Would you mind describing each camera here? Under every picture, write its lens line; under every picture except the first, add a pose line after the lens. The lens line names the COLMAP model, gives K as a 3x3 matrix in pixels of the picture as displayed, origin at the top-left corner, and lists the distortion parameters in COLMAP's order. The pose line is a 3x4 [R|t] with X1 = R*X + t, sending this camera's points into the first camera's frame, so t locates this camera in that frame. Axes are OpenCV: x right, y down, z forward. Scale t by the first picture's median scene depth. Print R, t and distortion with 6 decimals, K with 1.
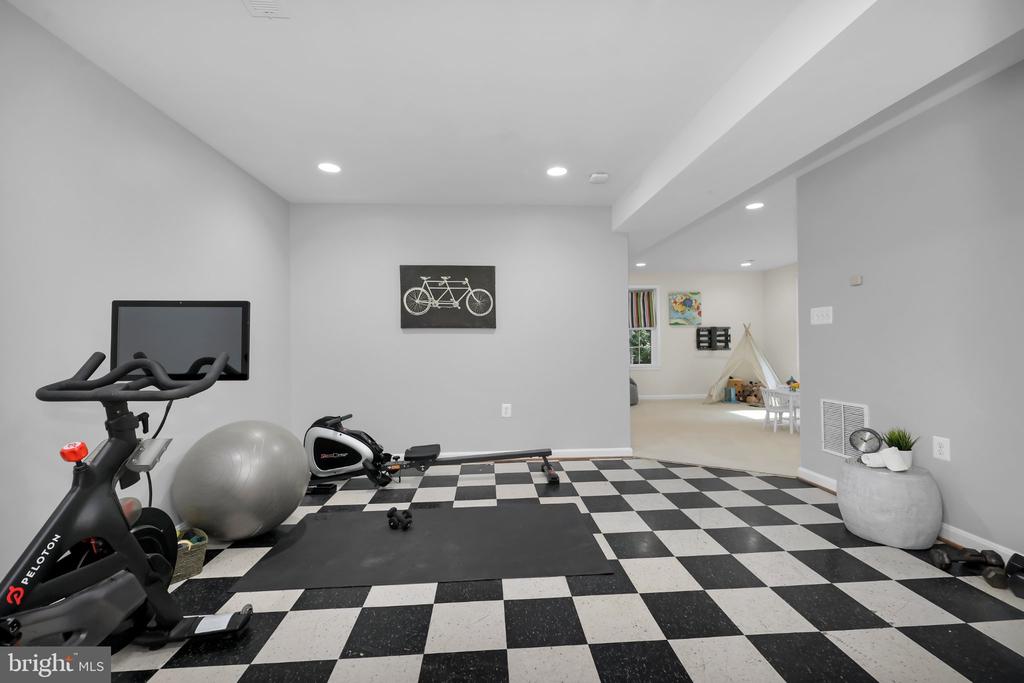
lens RADIAL K [[427.6, 0, 512.0], [0, 427.6, 341.5], [0, 0, 1]] dist [0.000756, 0.000164]
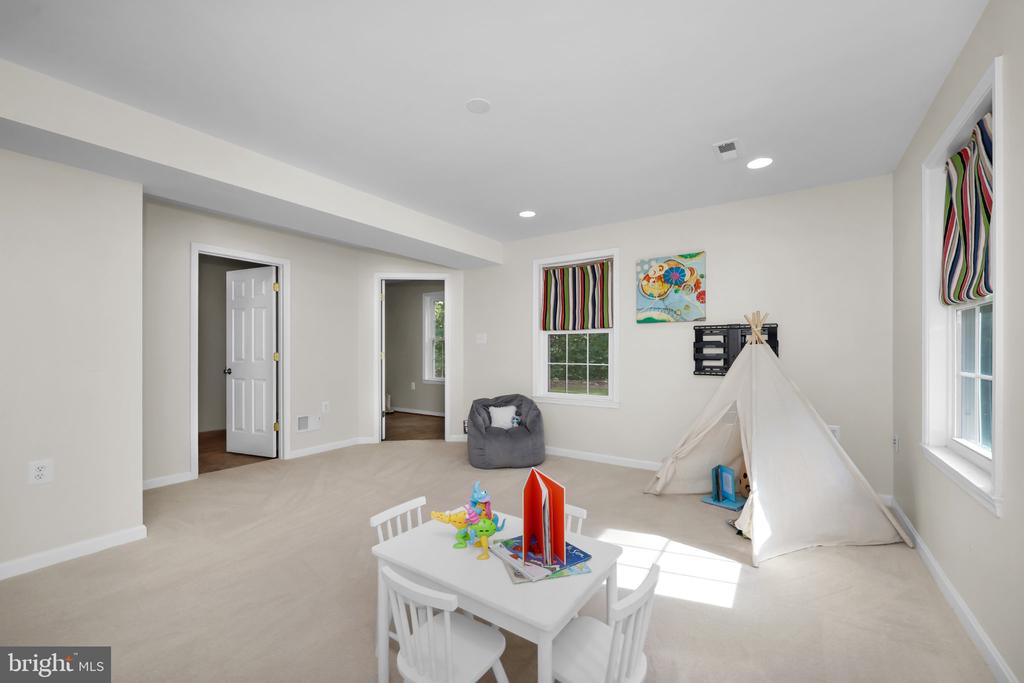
lens RADIAL K [[415.5, 0, 514.8], [0, 415.5, 346.0], [0, 0, 1]] dist [0.001507, 0.000209]
pose [[0.794659, 0.004529, -0.607039, 0.554688], [-0.007444, 0.999970, -0.002284, -0.008958], [0.607011, 0.006334, 0.794668, 0.515703]]
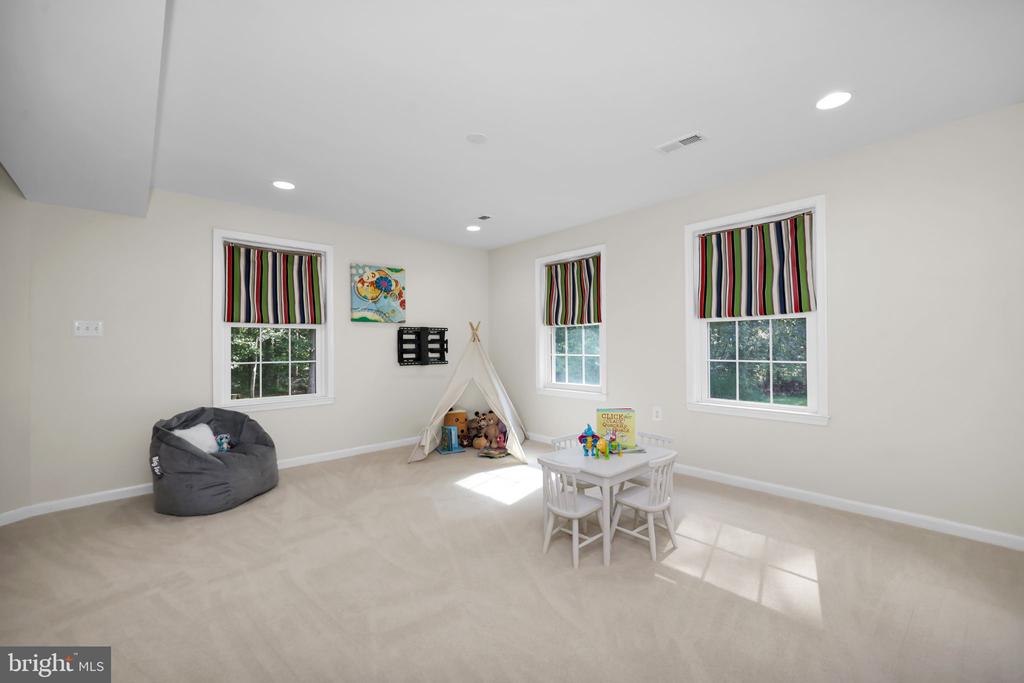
lens RADIAL K [[409.7, 0, 512.0], [0, 409.7, 341.5], [0, 0, 1]] dist [-0.000179, 0.000001]
pose [[0.776441, 0.010634, 0.630101, 0.196741], [0.001804, 0.999816, -0.019096, -0.001981], [-0.630188, 0.015963, 0.776279, 0.459374]]
